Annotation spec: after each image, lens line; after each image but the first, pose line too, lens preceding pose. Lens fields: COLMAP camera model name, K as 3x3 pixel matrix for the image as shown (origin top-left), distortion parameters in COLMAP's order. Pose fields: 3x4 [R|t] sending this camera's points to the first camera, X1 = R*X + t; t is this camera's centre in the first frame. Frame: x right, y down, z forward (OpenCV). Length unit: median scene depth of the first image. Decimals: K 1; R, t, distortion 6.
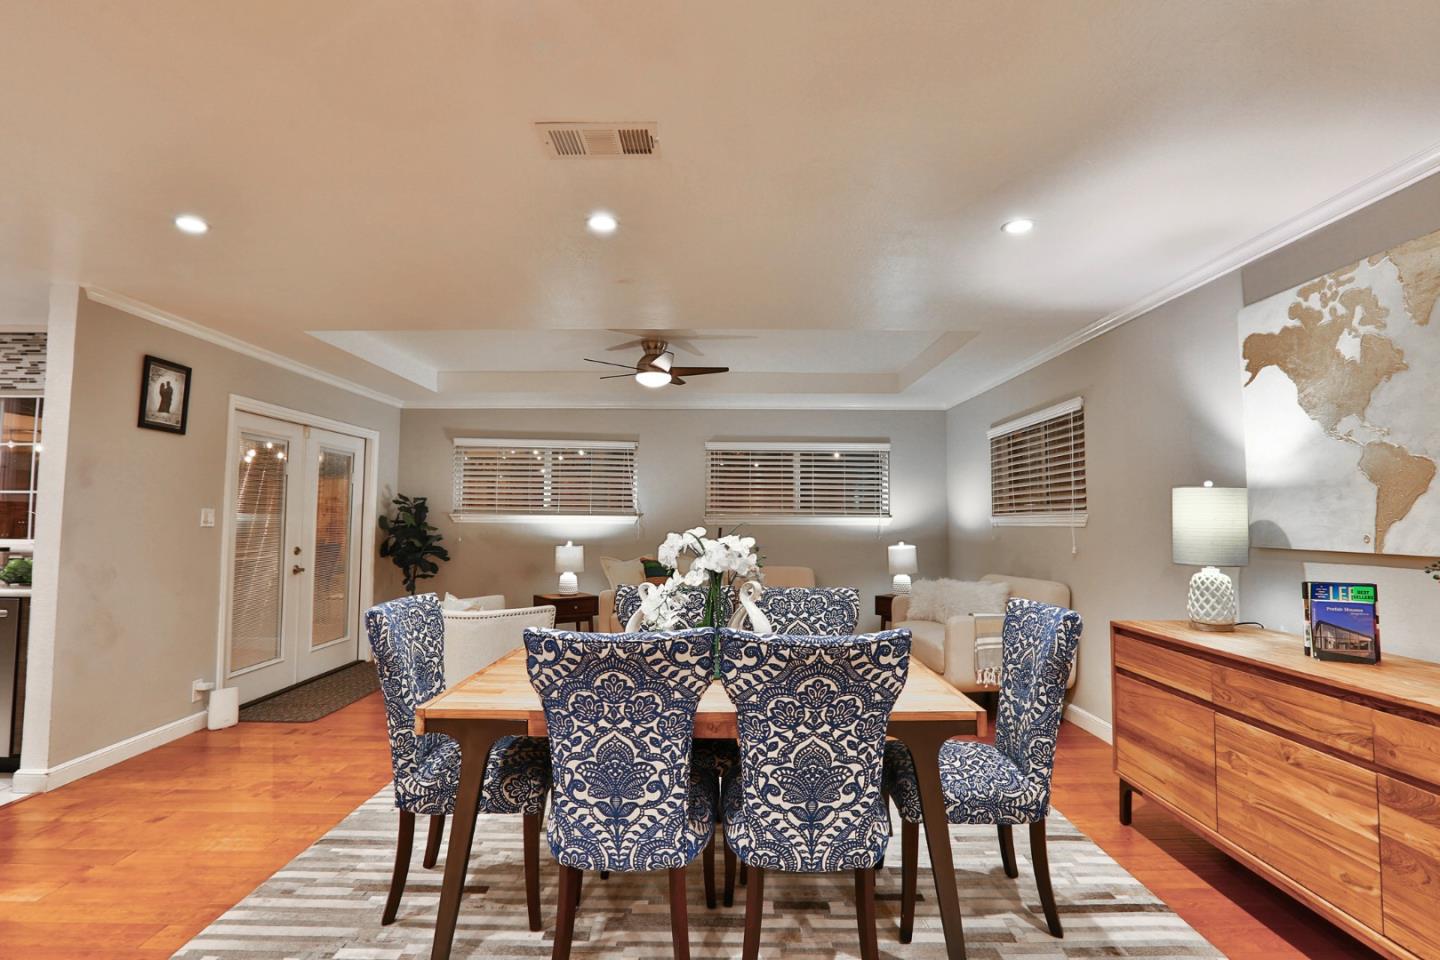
lens RADIAL K [[697.8, 0, 726.0], [0, 697.8, 476.5], [0, 0, 1]] dist [-0.029586, 0.006316]
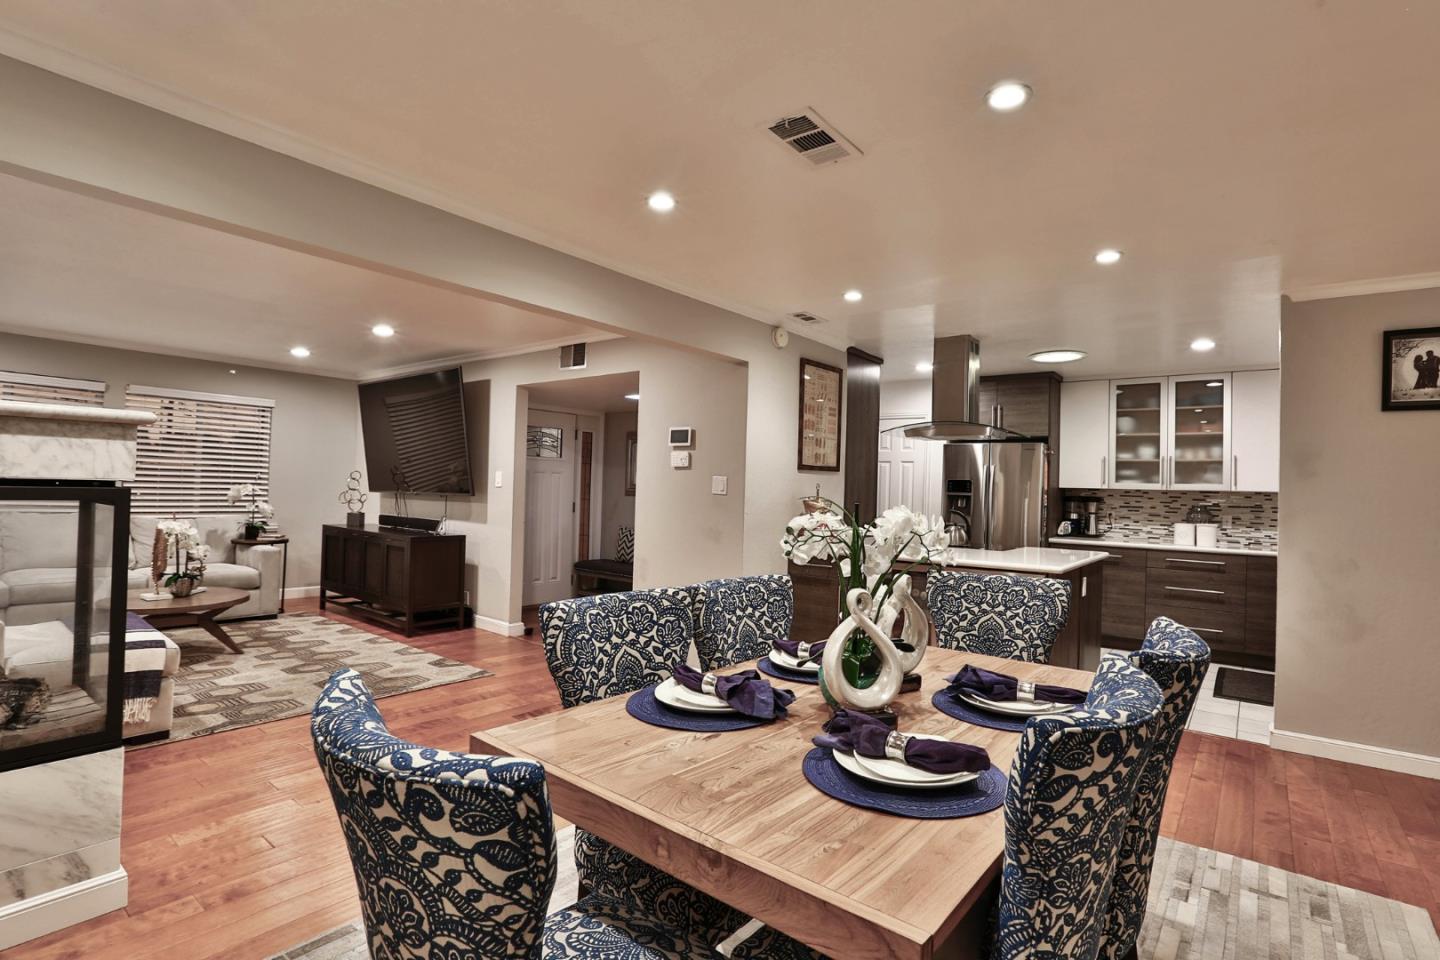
lens RADIAL K [[697.8, 0, 722.5], [0, 697.8, 475.9], [0, 0, 1]] dist [-0.029586, 0.006316]
pose [[-0.627126, -0.038771, -0.777952, 0.392777], [0.017619, 0.997799, -0.063930, 0.055516], [0.778718, -0.053799, -0.625063, 0.839164]]
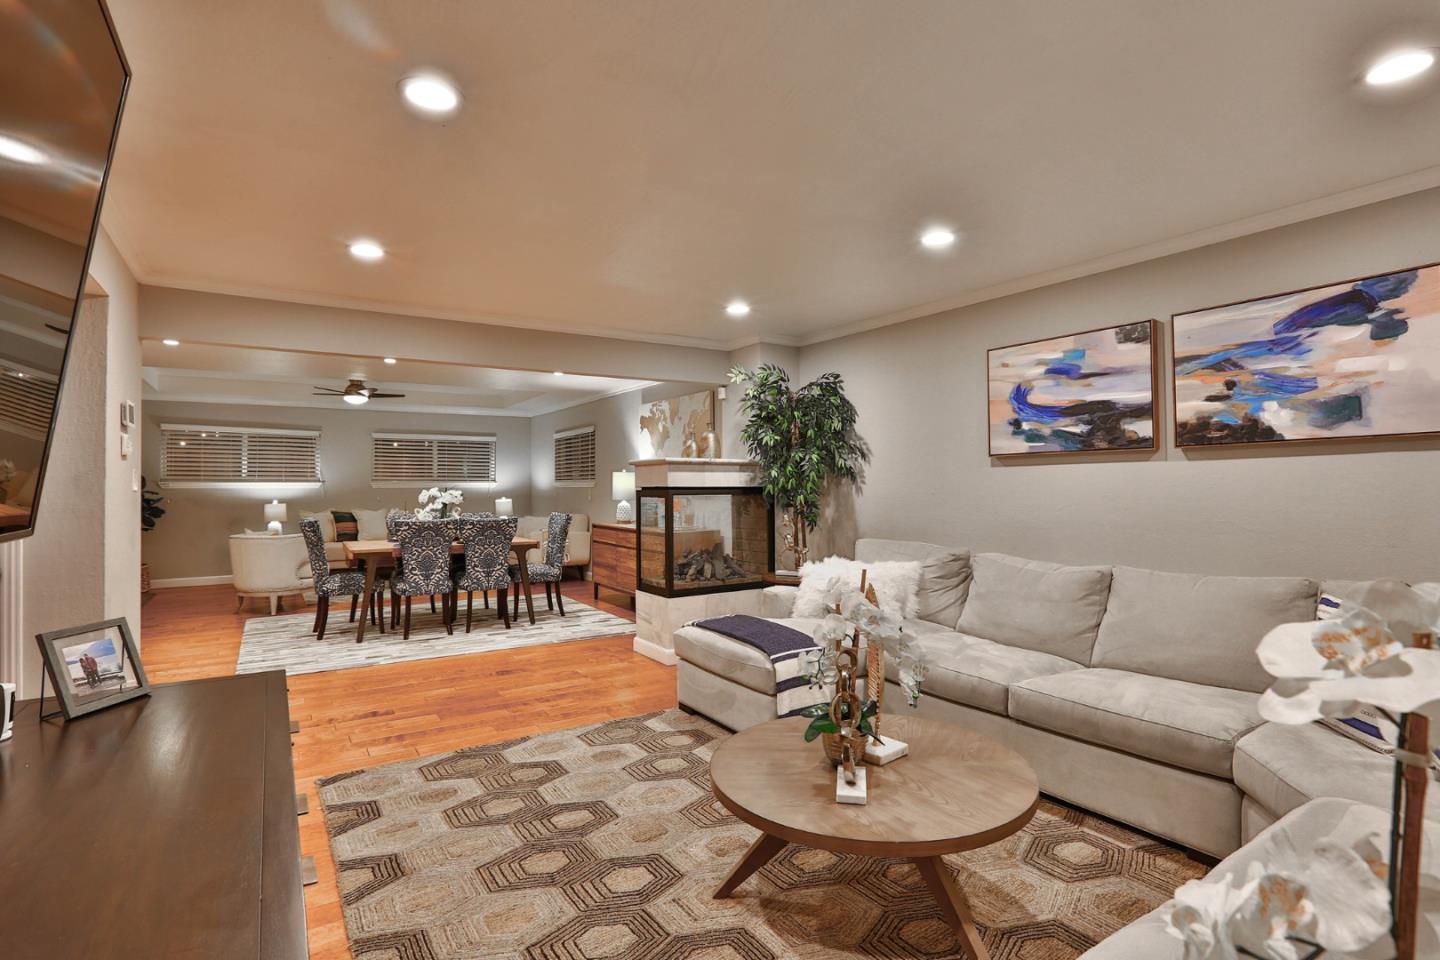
lens RADIAL K [[697.8, 0, 715.7], [0, 697.8, 477.6], [0, 0, 1]] dist [-0.029586, 0.006316]
pose [[0.845020, -0.001665, 0.534732, -0.348280], [-0.026903, 0.998596, 0.045623, -0.071251], [-0.534057, -0.052938, 0.843790, -1.122543]]
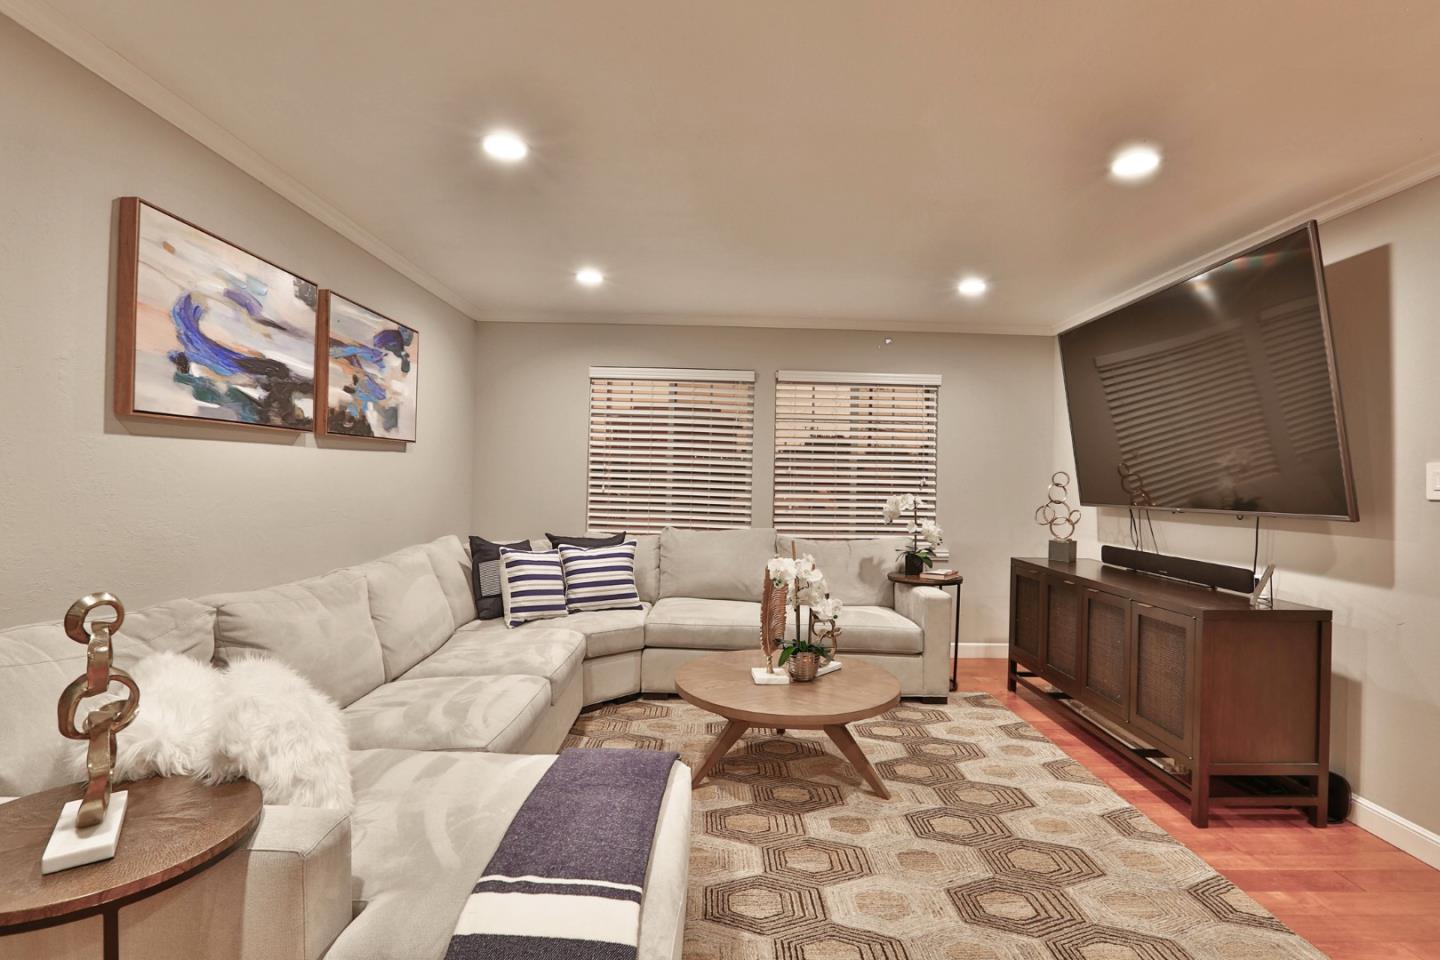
lens RADIAL K [[697.8, 0, 716.0], [0, 697.8, 480.9], [0, 0, 1]] dist [-0.029586, 0.006316]
pose [[-0.999669, -0.024332, 0.008316, 0.127580], [-0.024798, 0.997795, -0.061565, 0.006411], [-0.006799, -0.061751, -0.998068, 0.070230]]
